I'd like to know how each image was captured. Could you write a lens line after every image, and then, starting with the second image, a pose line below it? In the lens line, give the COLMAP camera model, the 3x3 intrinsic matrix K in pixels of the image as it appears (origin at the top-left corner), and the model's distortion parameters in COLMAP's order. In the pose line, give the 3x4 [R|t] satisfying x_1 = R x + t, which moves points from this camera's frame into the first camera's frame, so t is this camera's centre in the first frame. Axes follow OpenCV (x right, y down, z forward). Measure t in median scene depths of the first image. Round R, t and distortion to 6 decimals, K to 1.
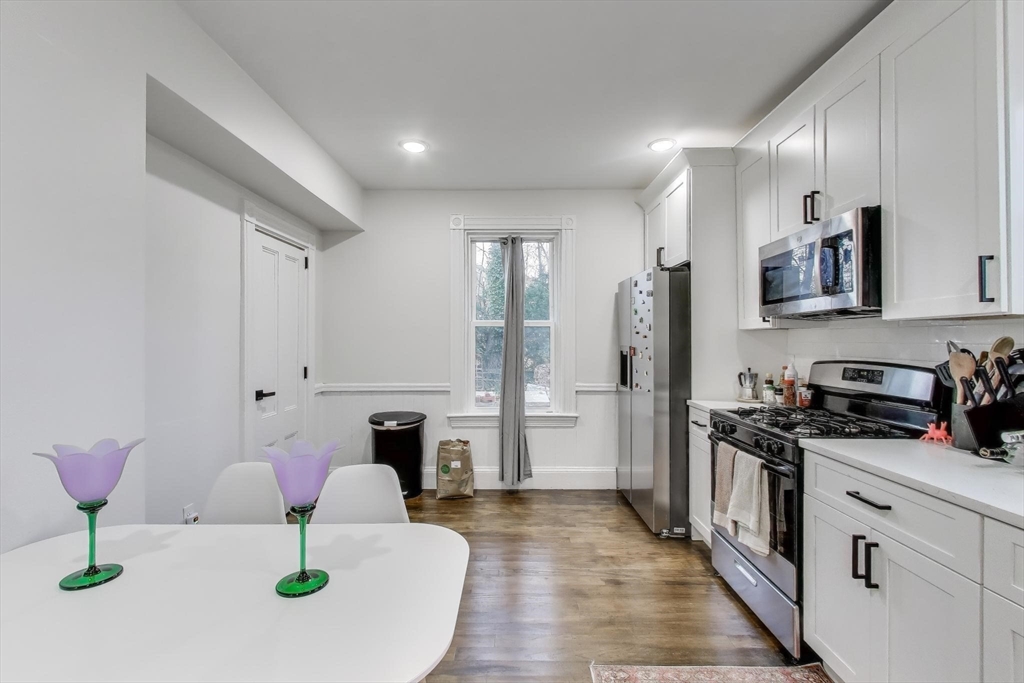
lens RADIAL K [[453.9, 0, 512.0], [0, 453.9, 341.5], [0, 0, 1]] dist [-0.000388, -0.000254]
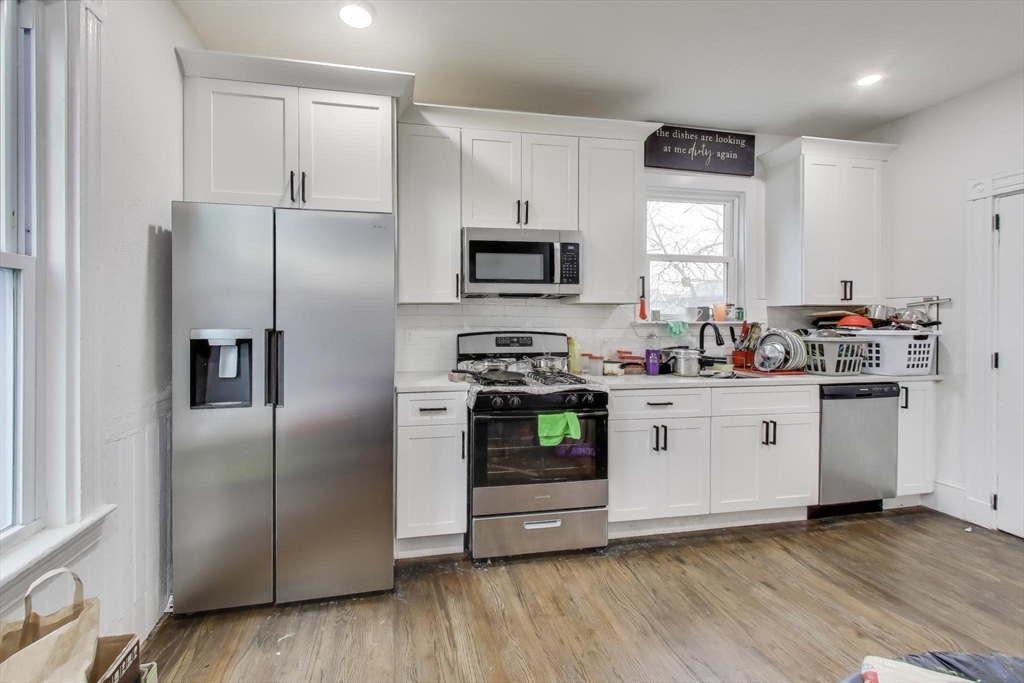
lens RADIAL K [[451.1, 0, 491.1], [0, 451.1, 313.3], [0, 0, 1]] dist [-0.001580, 0.001178]
pose [[-0.212335, -0.000494, 0.977197, -0.518775], [0.002022, 0.999998, 0.000945, -0.011110], [-0.977195, 0.002176, -0.212334, 1.289969]]
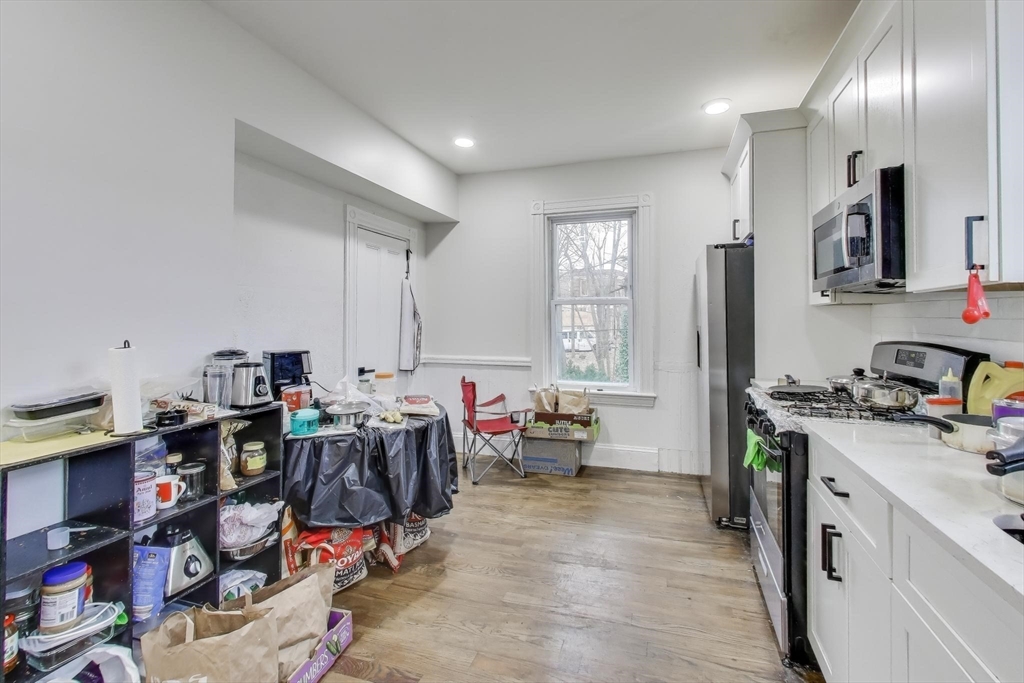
lens RADIAL K [[459.4, 0, 531.6], [0, 459.4, 313.1], [0, 0, 1]] dist [-0.000744, -0.000141]
pose [[0.962140, -0.007236, -0.272460, 0.285161], [0.001917, 0.999802, -0.019781, 0.008180], [0.272549, 0.018510, 0.961964, -0.050241]]
